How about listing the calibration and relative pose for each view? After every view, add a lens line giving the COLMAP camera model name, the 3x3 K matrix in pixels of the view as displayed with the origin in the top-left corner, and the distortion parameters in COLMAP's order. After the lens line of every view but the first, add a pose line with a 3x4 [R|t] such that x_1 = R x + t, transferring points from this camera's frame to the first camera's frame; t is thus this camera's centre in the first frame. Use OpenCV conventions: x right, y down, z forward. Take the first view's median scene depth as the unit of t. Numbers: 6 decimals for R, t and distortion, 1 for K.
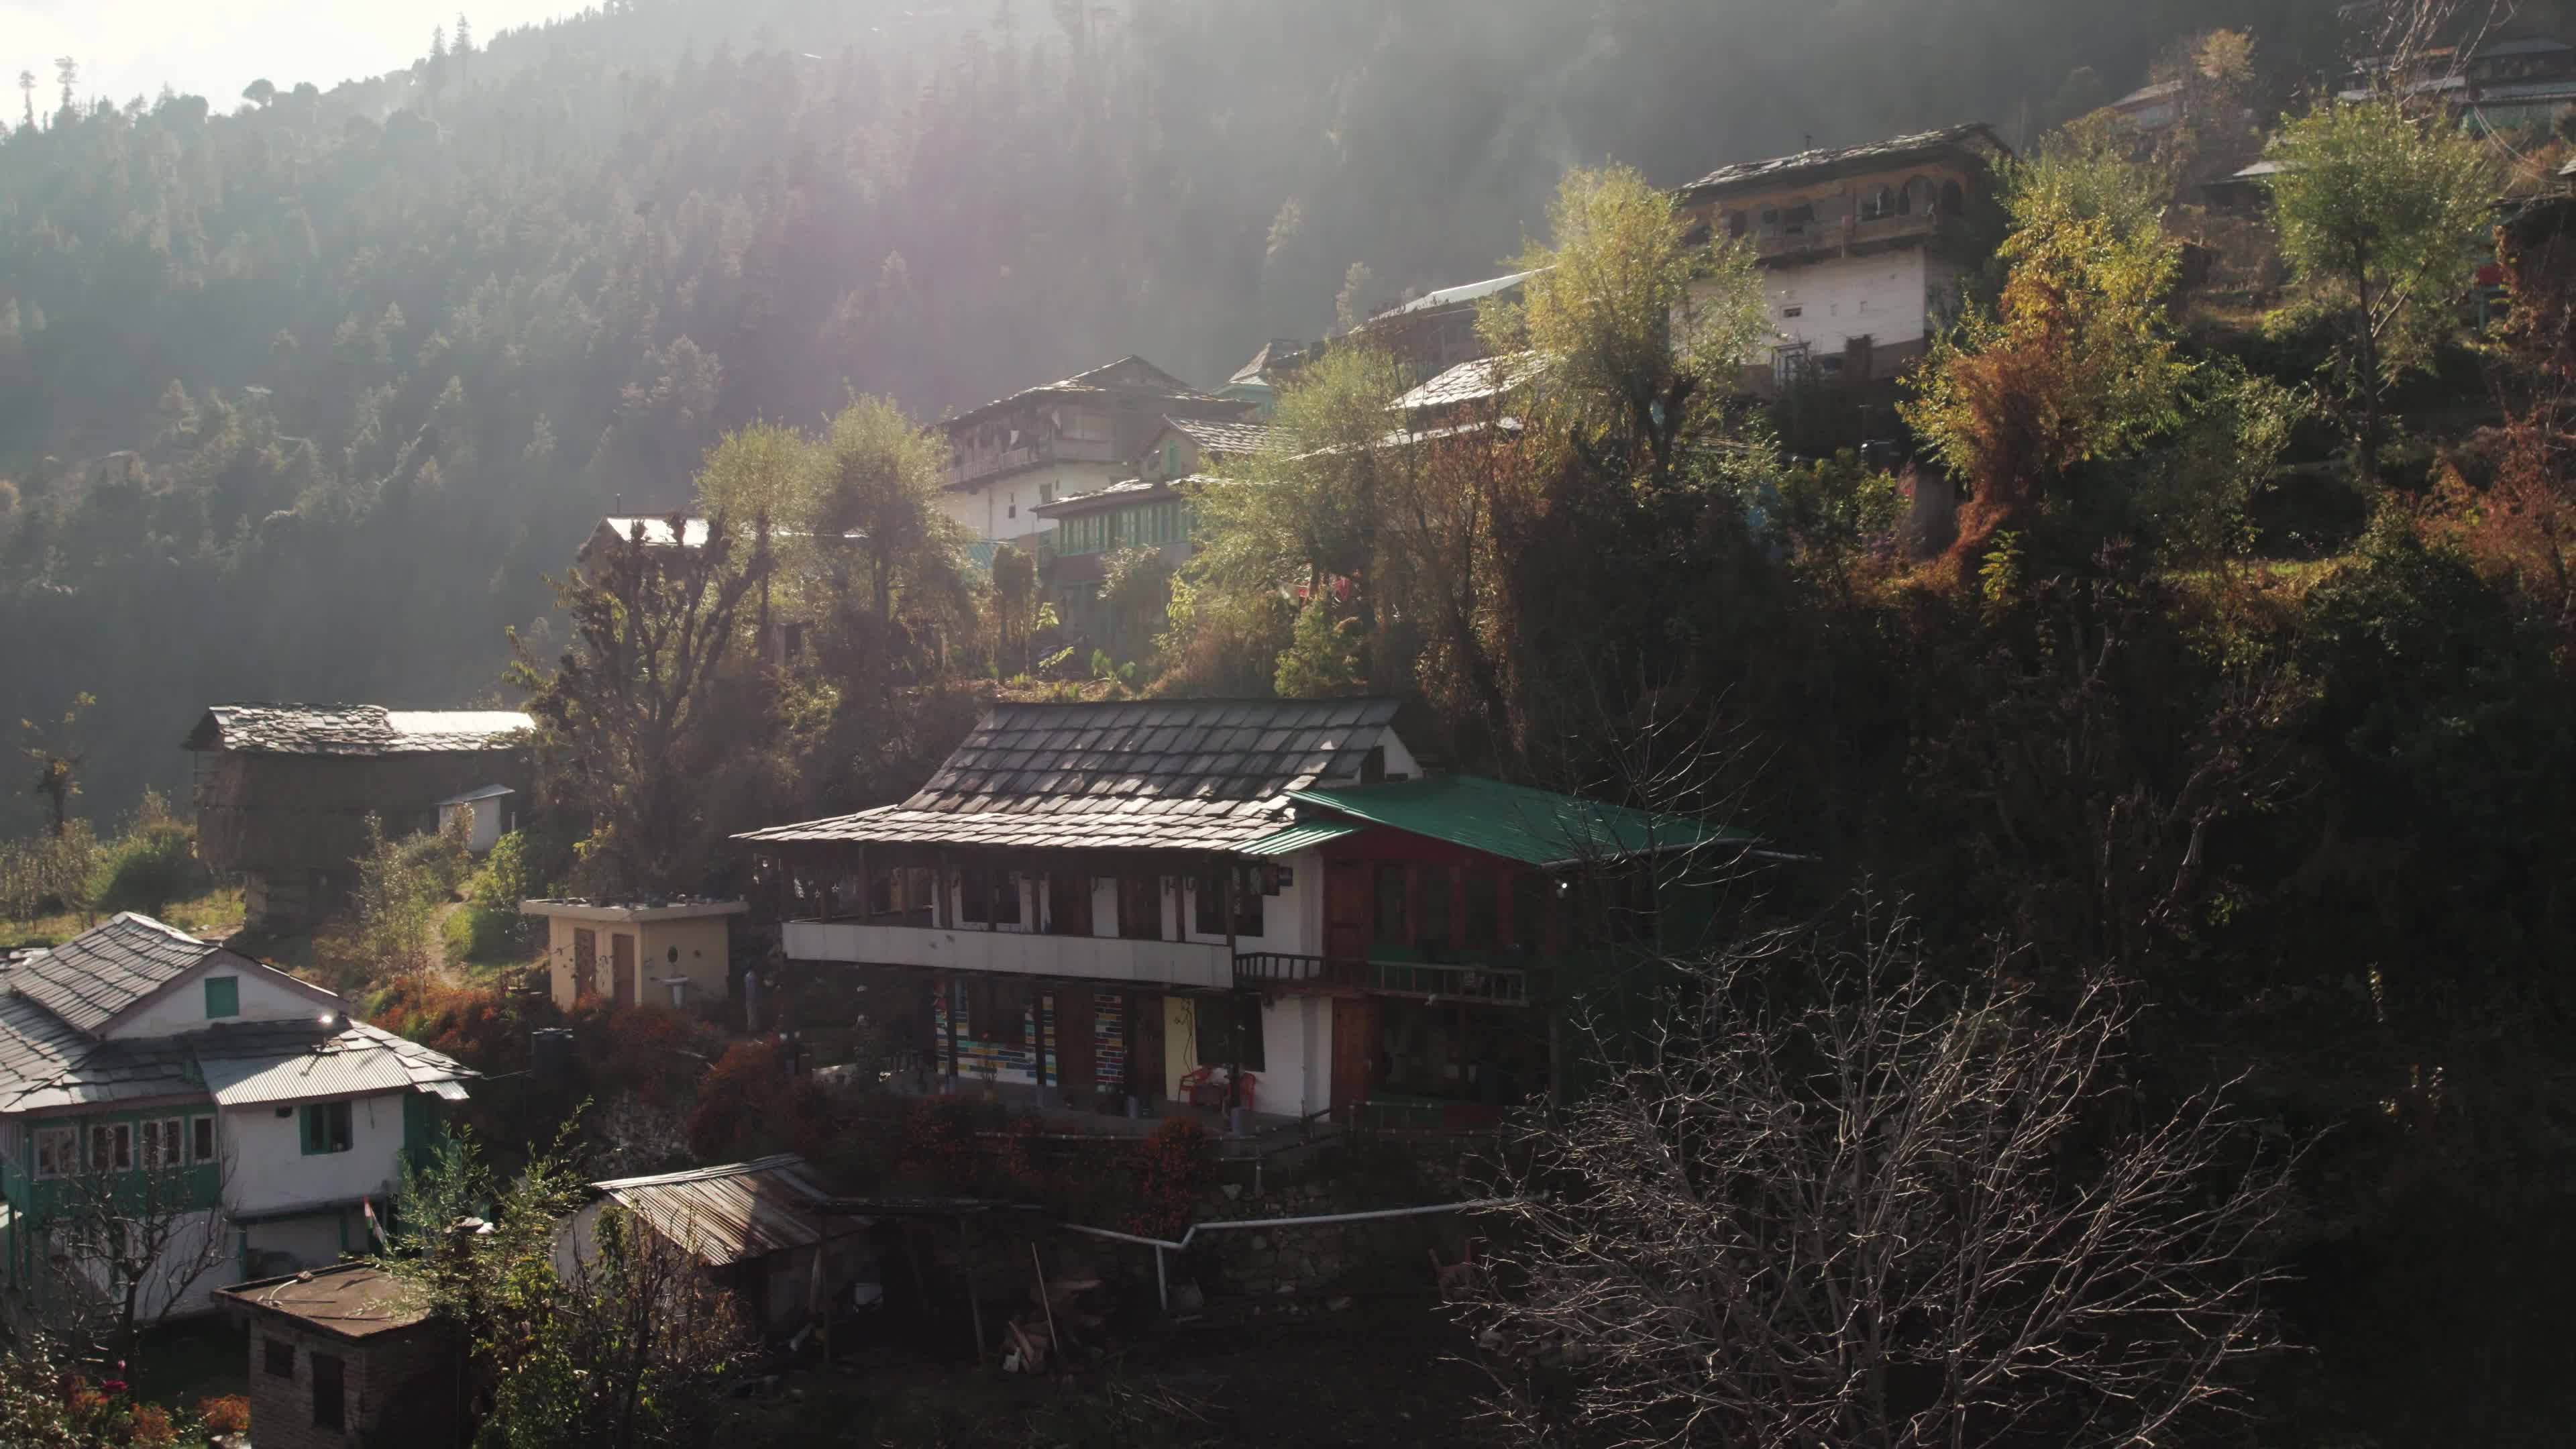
lens RADIAL K [[2343.9, 0, 1290.6], [0, 2343.9, 728.8], [0, 0, 1]] dist [-0.049378, -0.008265]
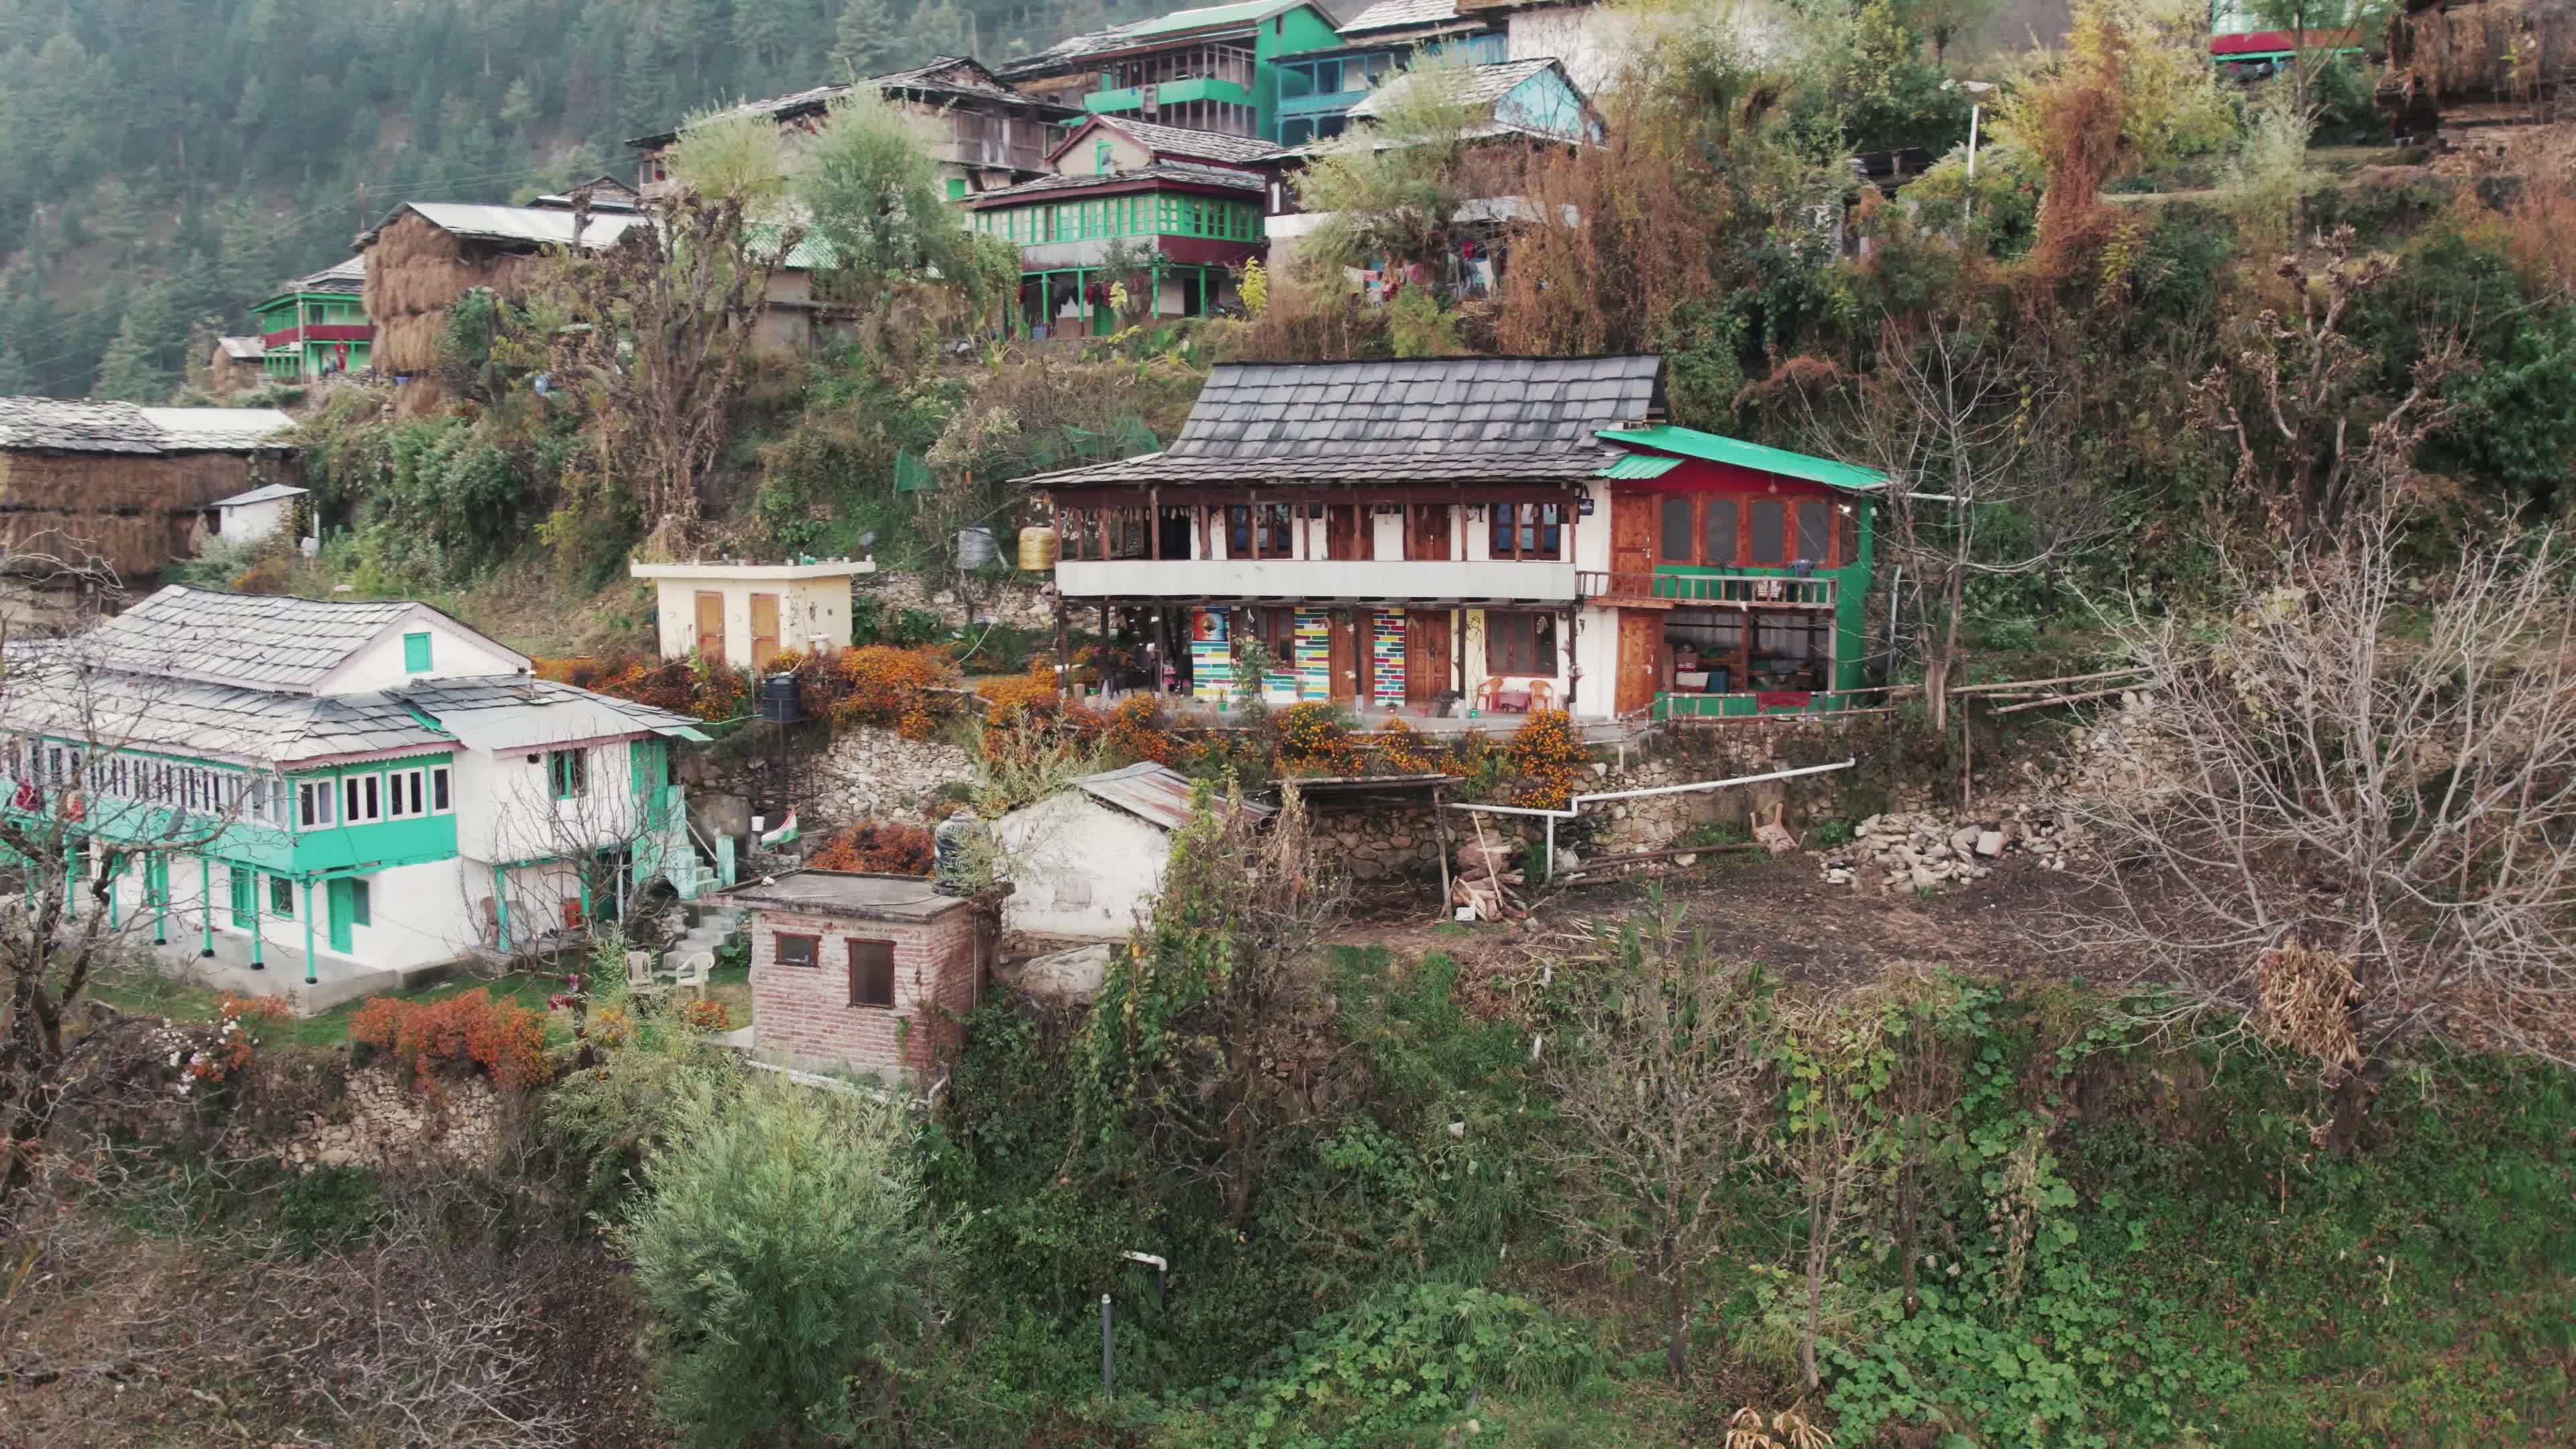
lens RADIAL K [[2343.9, 0, 1290.6], [0, 2343.9, 728.8], [0, 0, 1]] dist [-0.049378, -0.008265]
pose [[0.961519, -0.023480, 0.273733, -0.453212], [-0.005122, 0.994636, 0.103307, 0.052806], [-0.274690, -0.100734, 0.956242, -0.069022]]
